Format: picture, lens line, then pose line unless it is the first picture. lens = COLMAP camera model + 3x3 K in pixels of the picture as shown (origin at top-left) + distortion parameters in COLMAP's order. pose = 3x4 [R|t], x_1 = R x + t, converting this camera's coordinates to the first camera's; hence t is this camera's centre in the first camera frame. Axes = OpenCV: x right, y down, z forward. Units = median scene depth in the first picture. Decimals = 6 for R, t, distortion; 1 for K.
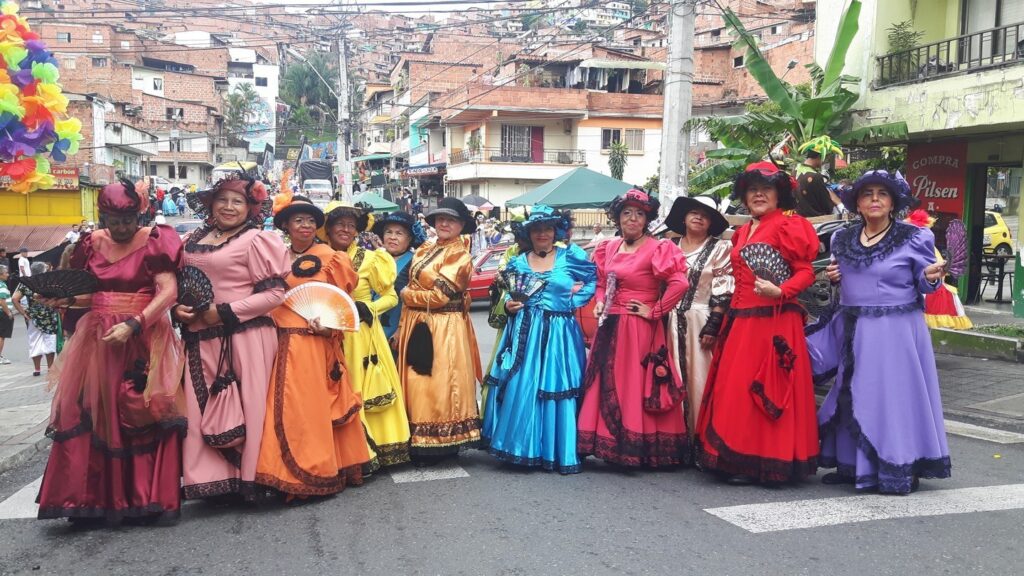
lens RADIAL K [[896.1, 0, 513.0], [0, 896.1, 291.2], [0, 0, 1]] dist [0.073727, 0.001146]
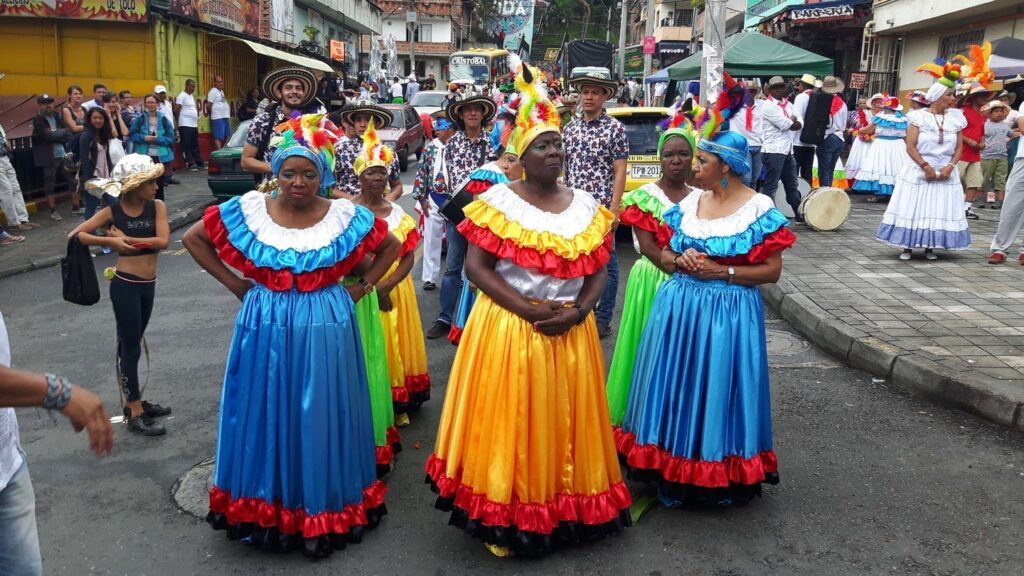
lens RADIAL K [[896.1, 0, 510.4], [0, 896.1, 288.3], [0, 0, 1]] dist [0.073727, 0.001146]
pose [[0.962515, 0.063287, -0.263740, -0.066453], [-0.042273, 0.995517, 0.084610, -0.008825], [0.267913, -0.070289, 0.960876, 0.245175]]
